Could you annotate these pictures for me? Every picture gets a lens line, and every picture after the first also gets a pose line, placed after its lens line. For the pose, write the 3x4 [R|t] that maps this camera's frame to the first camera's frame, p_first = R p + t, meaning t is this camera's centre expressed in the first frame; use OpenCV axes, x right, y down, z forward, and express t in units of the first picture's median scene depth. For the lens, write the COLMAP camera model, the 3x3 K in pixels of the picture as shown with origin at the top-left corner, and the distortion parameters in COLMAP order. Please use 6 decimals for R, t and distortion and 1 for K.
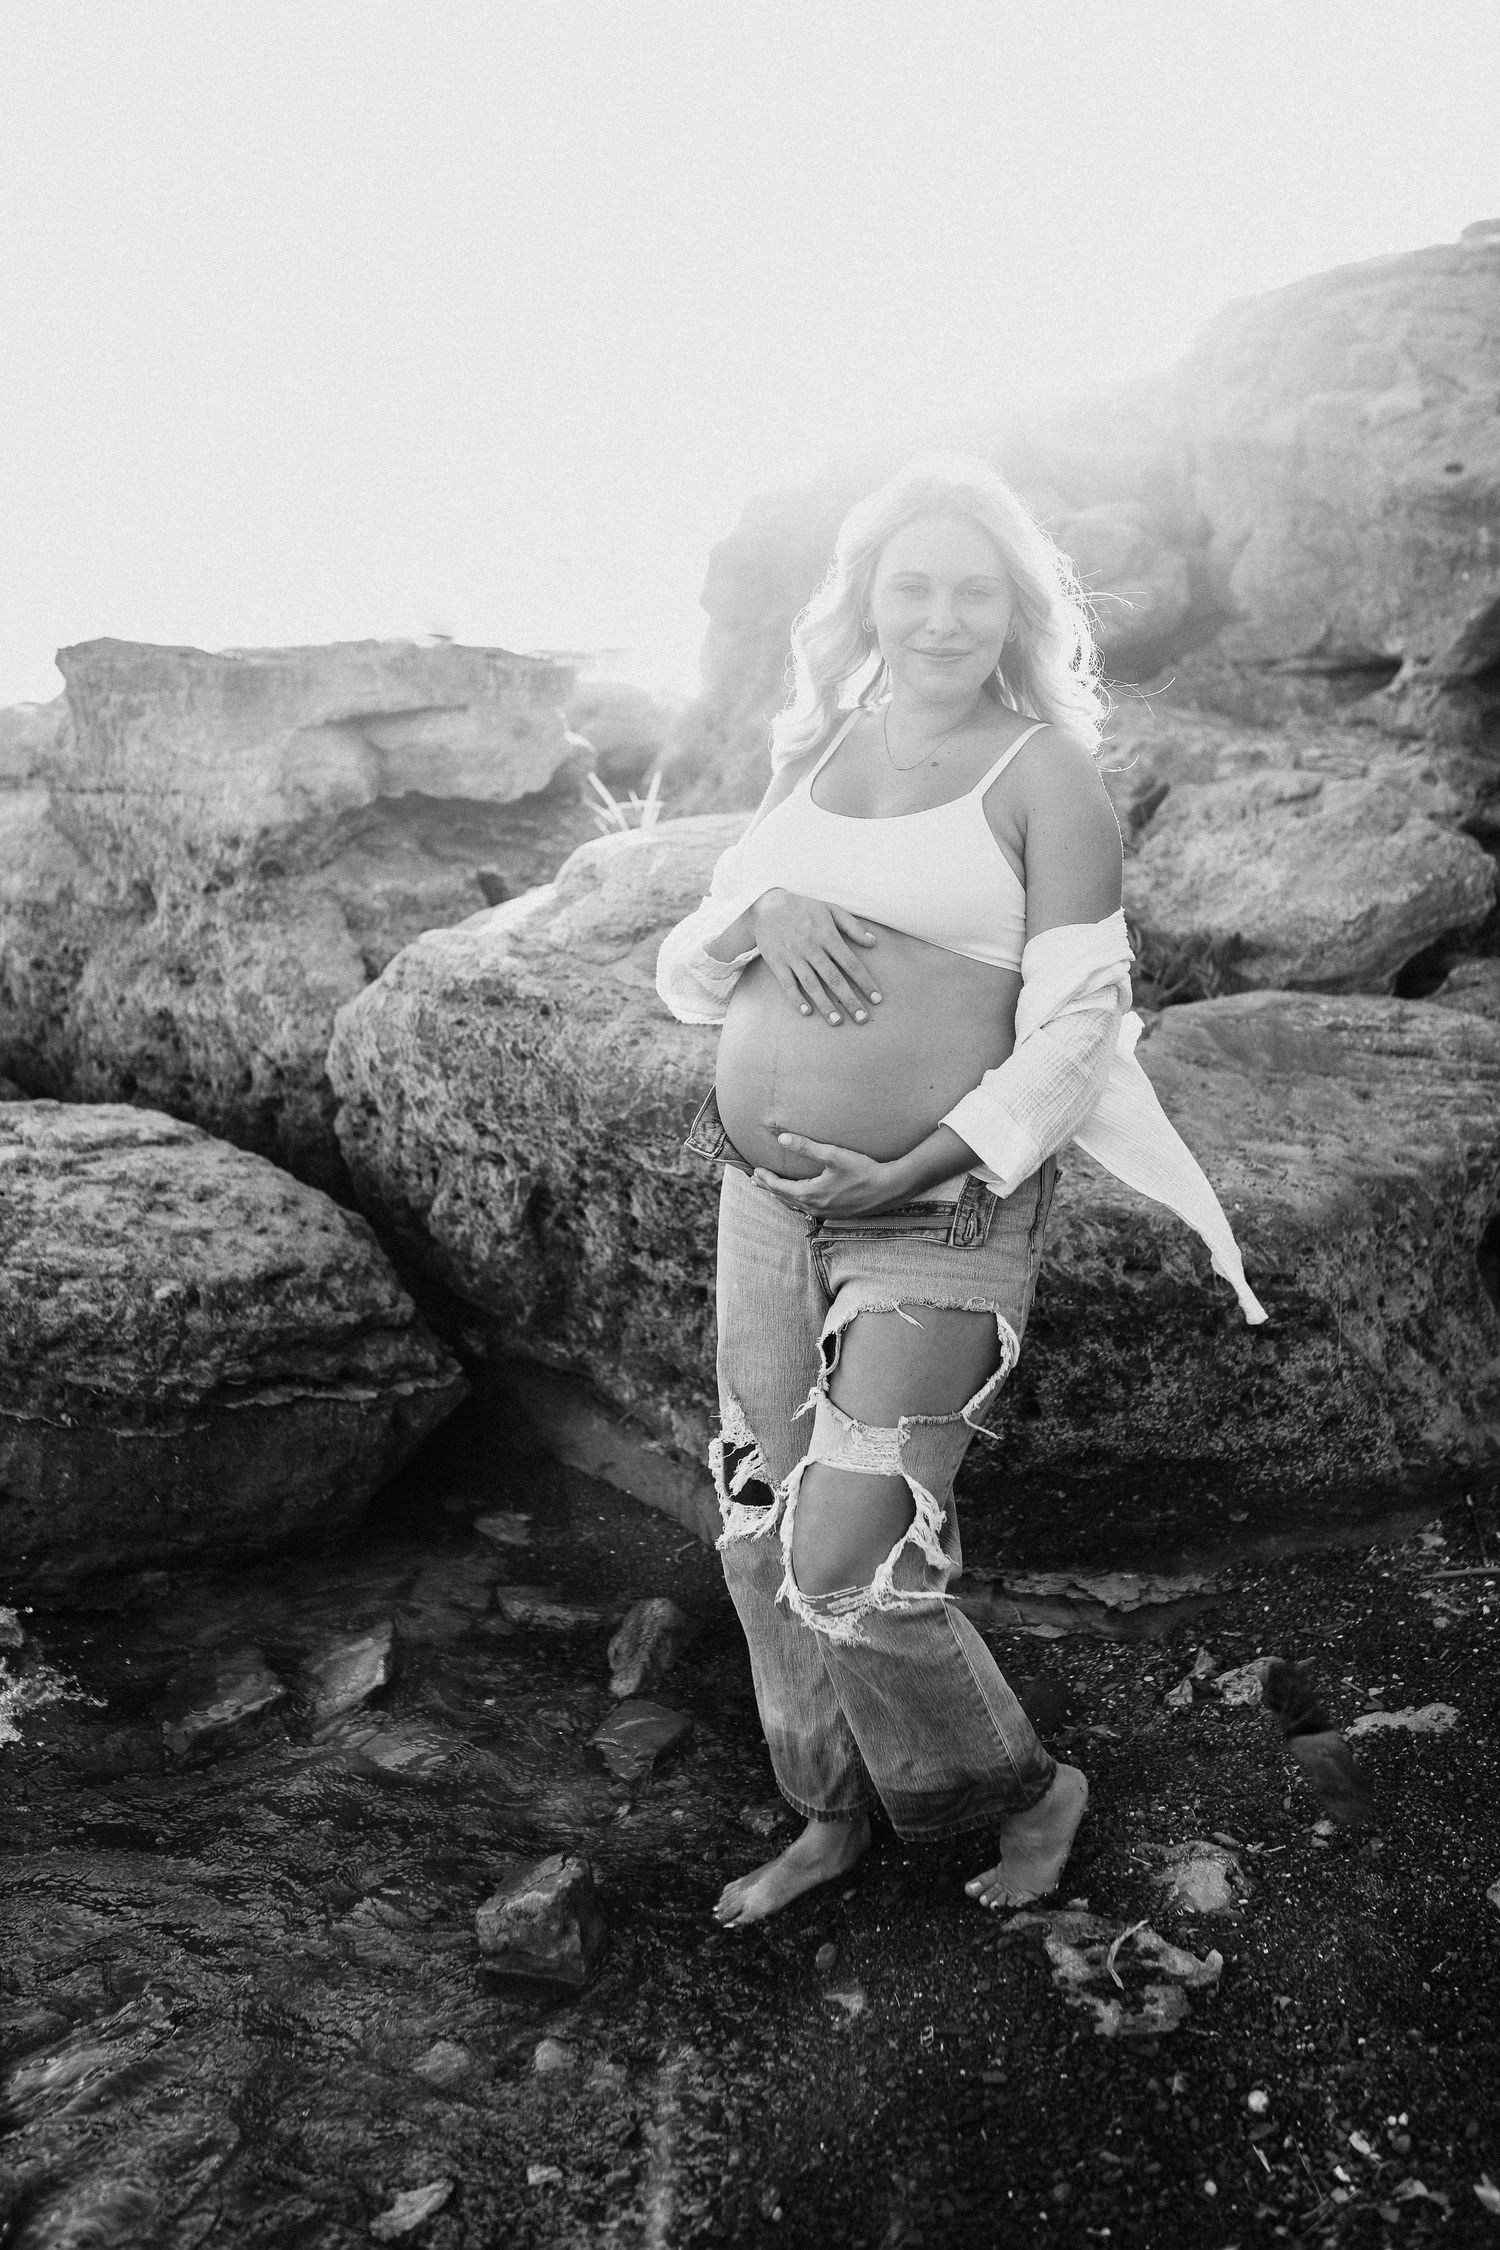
lens RADIAL K [[2161.9, 0, 752.4], [0, 2161.9, 1130.0], [0, 0, 1]] dist [-0.069200, 0.108573]
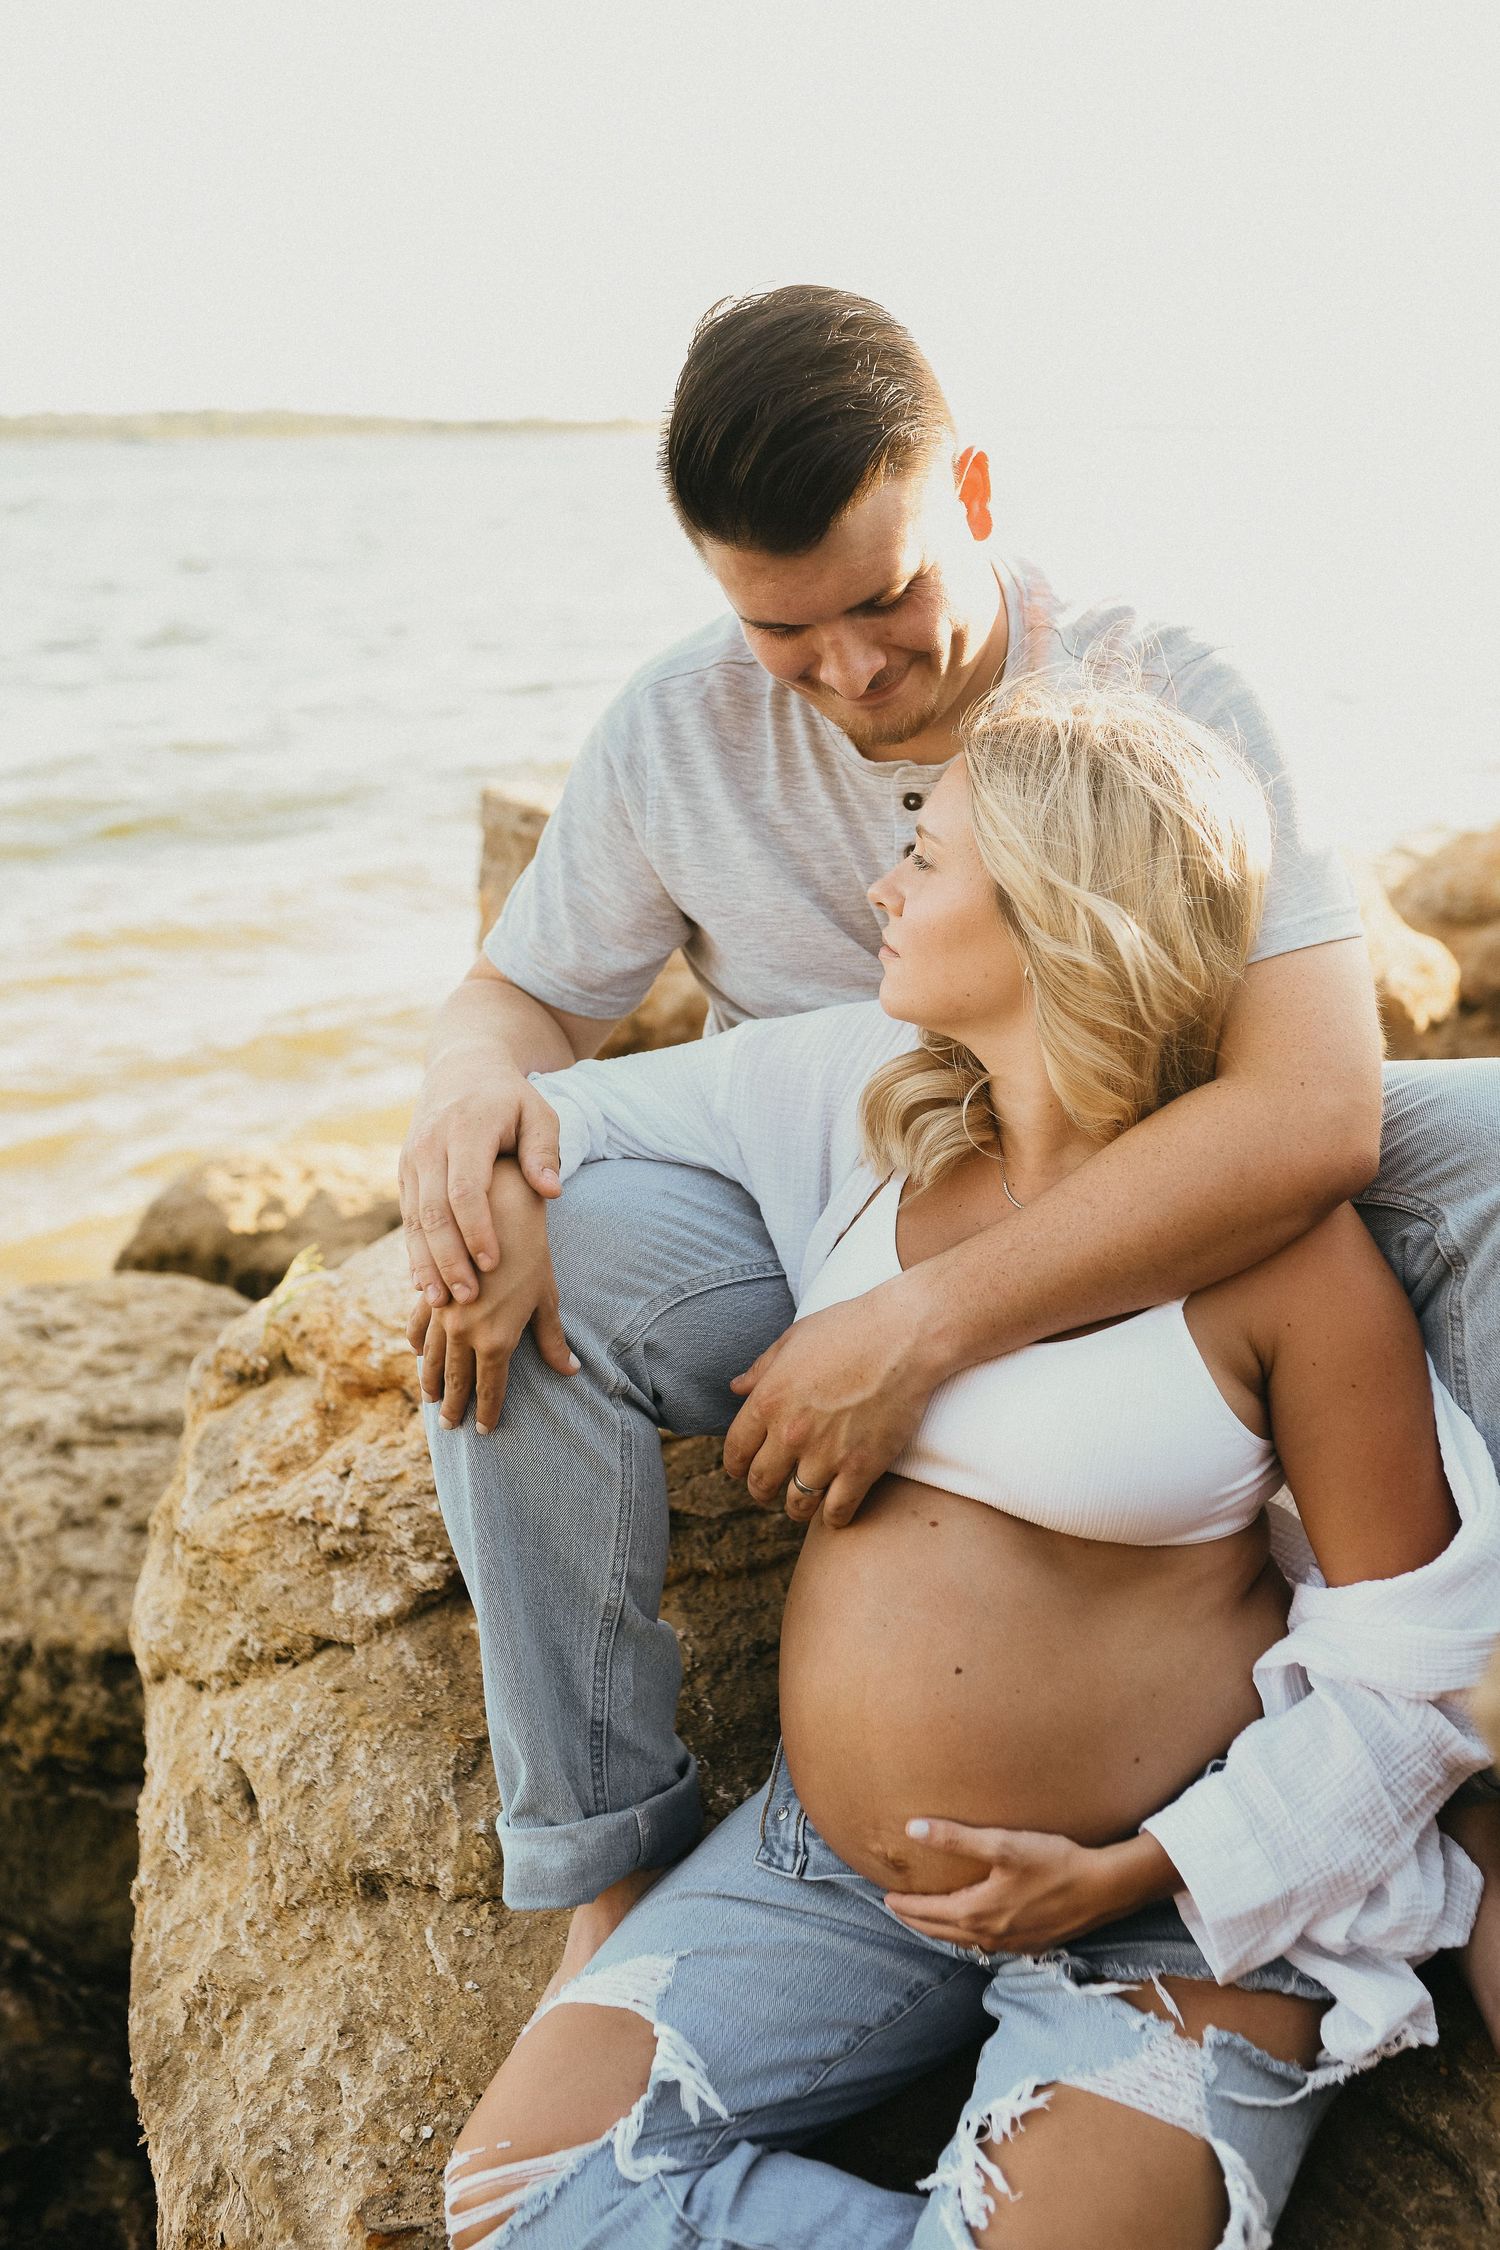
lens RADIAL K [[2288.2, 0, 744.1], [0, 2288.2, 1122.6], [0, 0, 1]] dist [-0.081820, 0.133607]
pose [[0.585393, 0.176973, -0.791199, 0.525474], [-0.150729, 0.982628, 0.108270, -0.244542], [0.796615, 0.055877, 0.601899, 0.650499]]
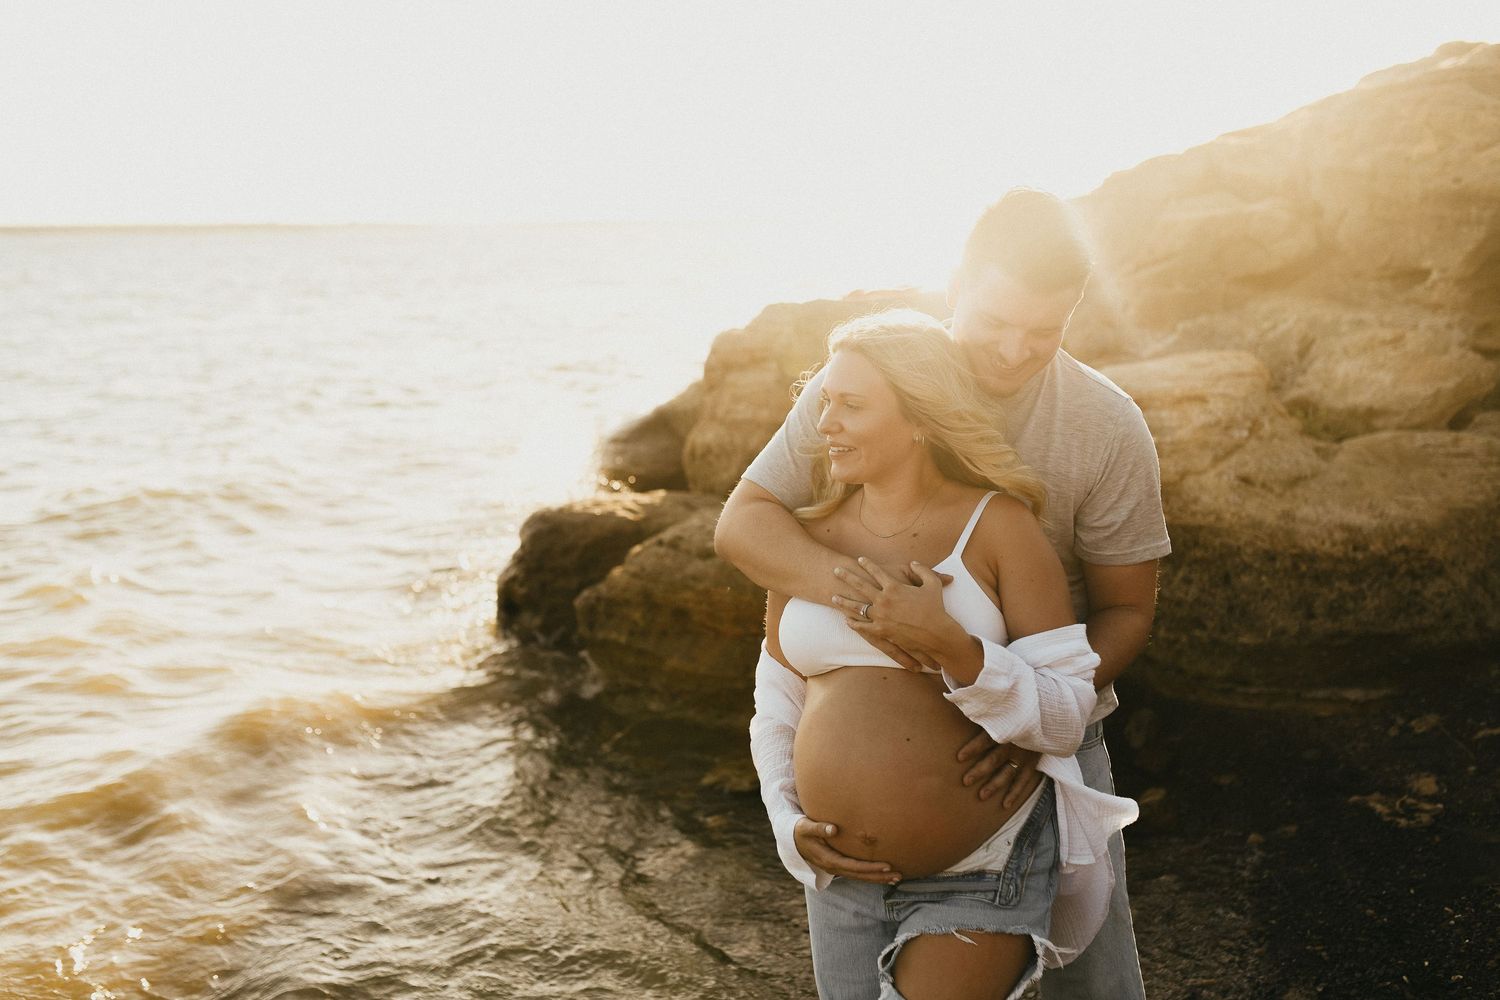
lens RADIAL K [[1453.7, 0, 754.2], [0, 1453.7, 504.3], [0, 0, 1]] dist [-0.065024, 0.093387]
pose [[0.994295, -0.048060, -0.095225, -0.271604], [0.043213, 0.997694, -0.052333, 0.059217], [0.097520, 0.047920, 0.994079, -0.516338]]
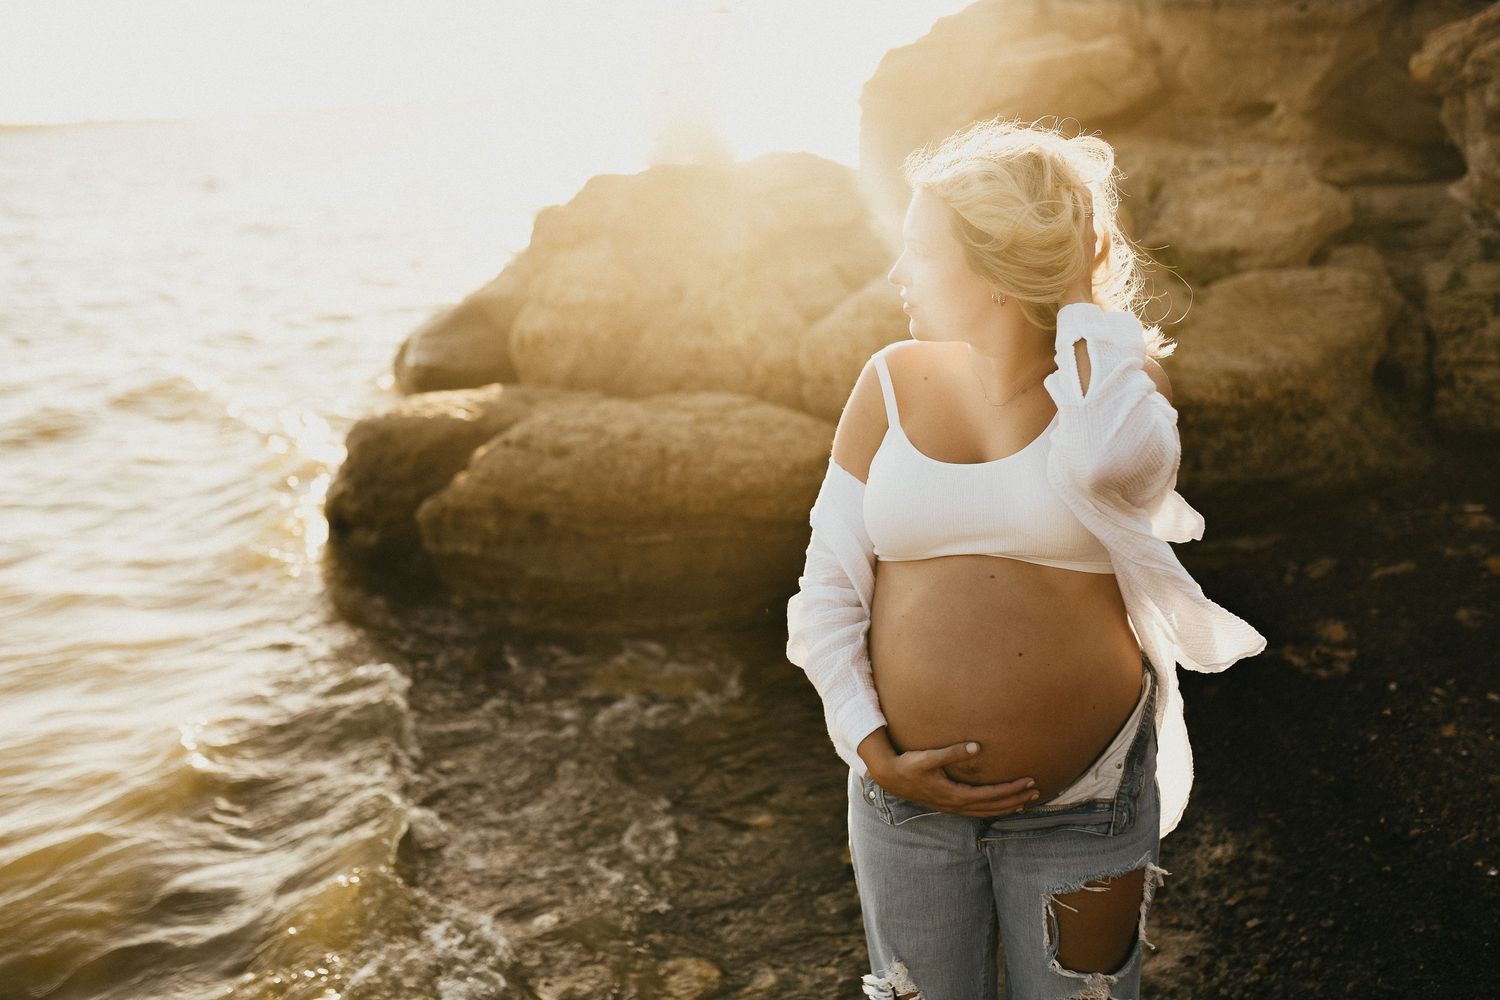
lens RADIAL K [[1453.7, 0, 754.2], [0, 1453.7, 504.3], [0, 0, 1]] dist [-0.065024, 0.093387]
pose [[0.991658, -0.123452, 0.037061, -0.340748], [0.121841, 0.991619, 0.042974, 0.042596], [-0.042055, -0.038100, 0.998389, -0.414773]]
